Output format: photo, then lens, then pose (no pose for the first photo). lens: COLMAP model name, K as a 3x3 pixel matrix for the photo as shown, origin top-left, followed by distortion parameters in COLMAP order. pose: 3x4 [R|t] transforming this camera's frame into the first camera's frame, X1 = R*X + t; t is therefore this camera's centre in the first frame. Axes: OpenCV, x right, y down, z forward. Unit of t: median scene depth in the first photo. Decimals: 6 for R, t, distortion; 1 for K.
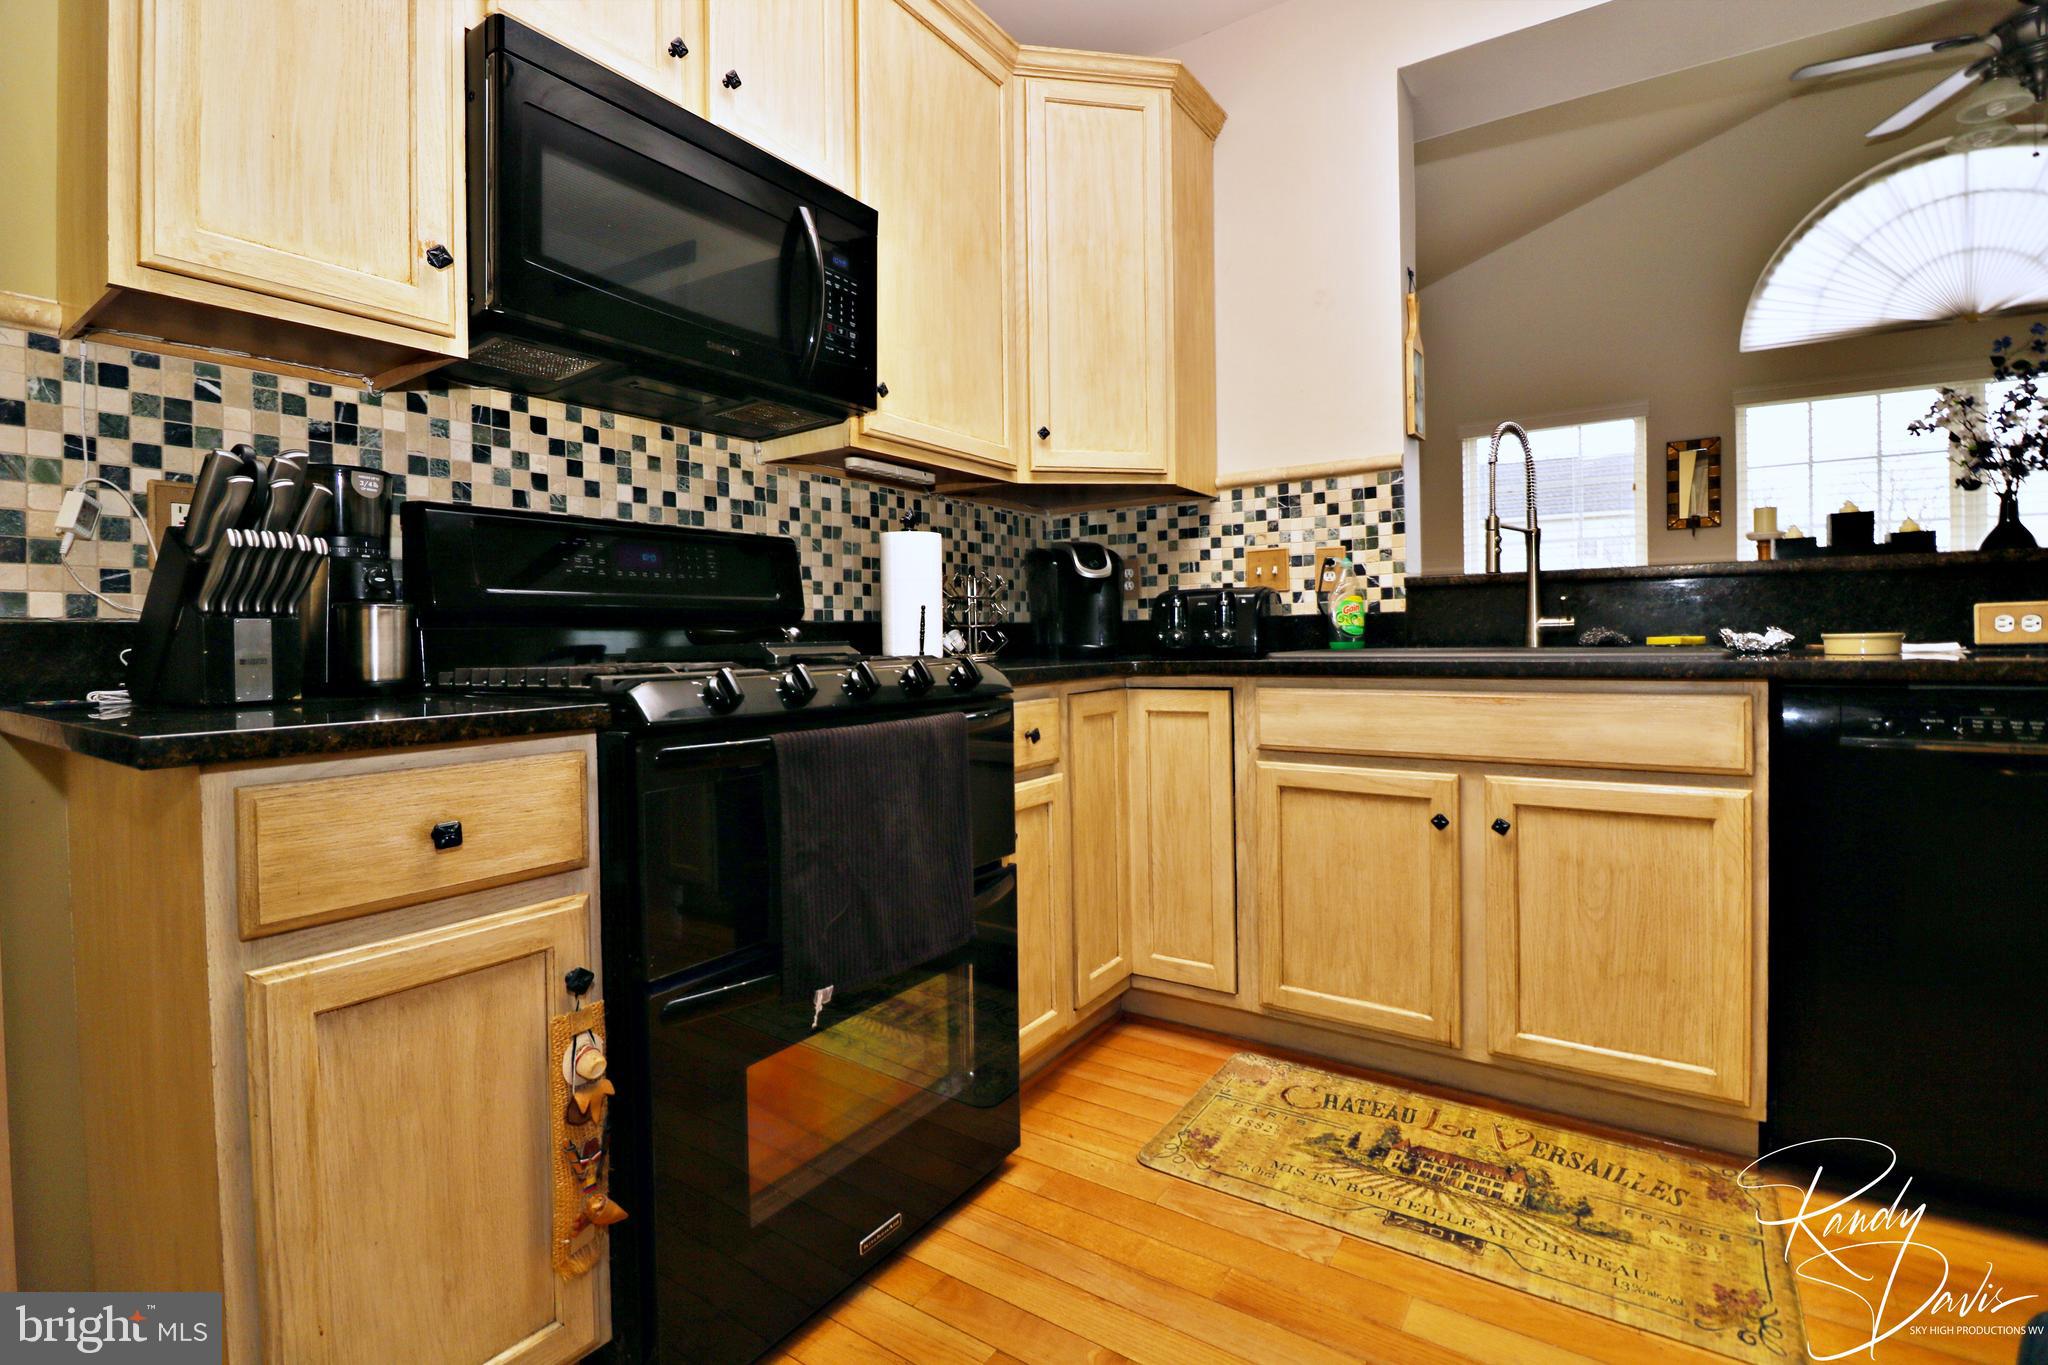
lens RADIAL K [[939.3, 0, 1017.4], [0, 939.3, 646.9], [0, 0, 1]] dist [0.001001, -0.013322]
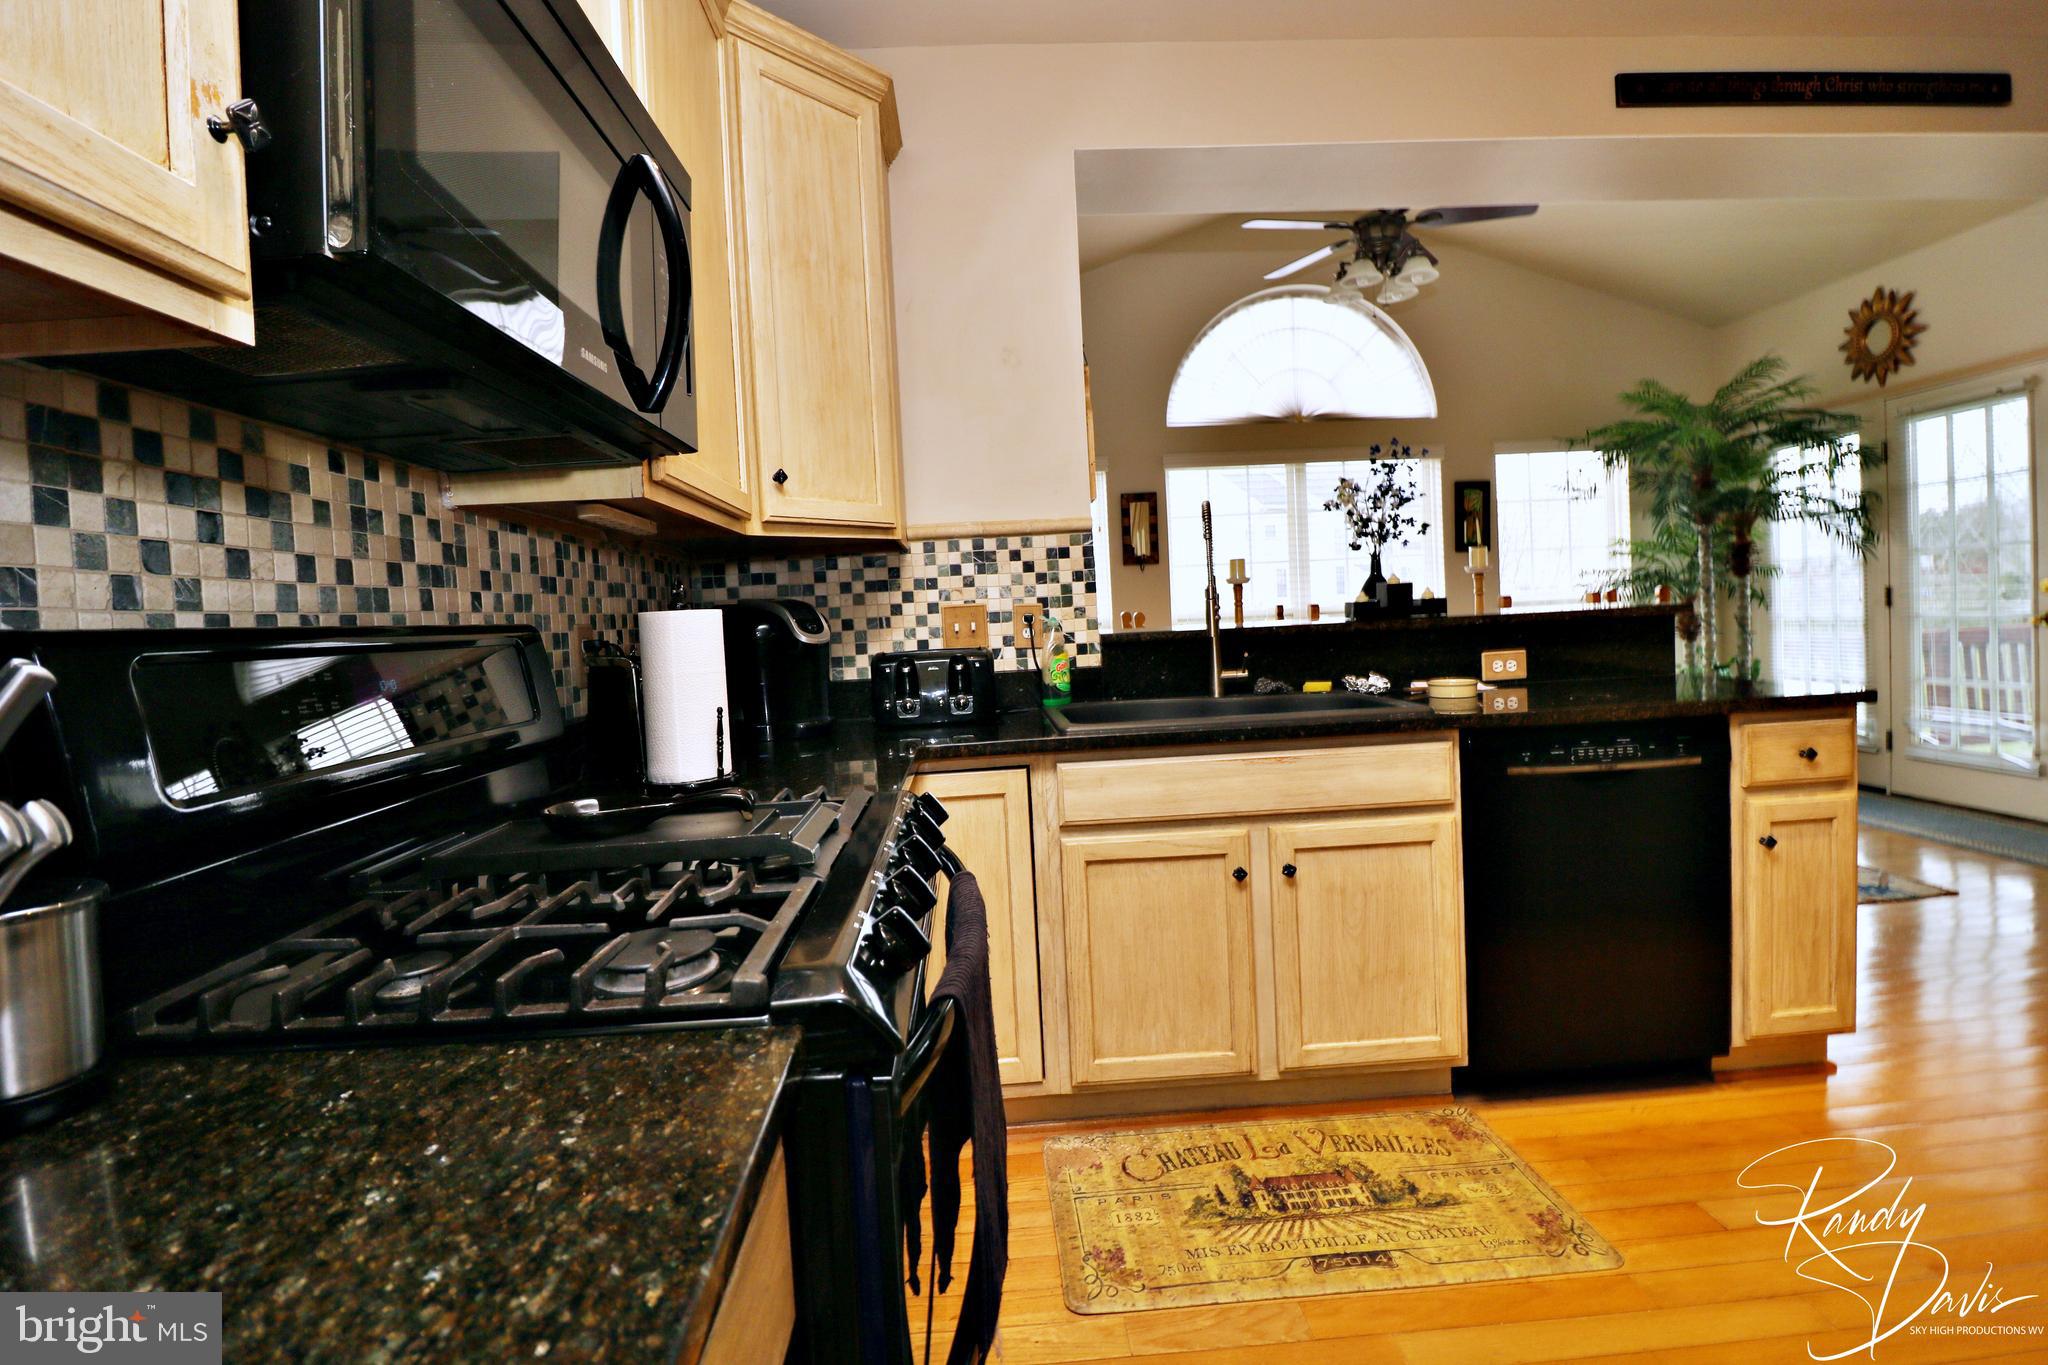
lens RADIAL K [[939.3, 0, 1017.4], [0, 939.3, 646.9], [0, 0, 1]] dist [0.001001, -0.013322]
pose [[0.796985, -0.040668, 0.602629, -0.347772], [0.040975, 0.999073, 0.013232, -0.088954], [-0.602608, 0.014147, 0.797912, 0.237650]]
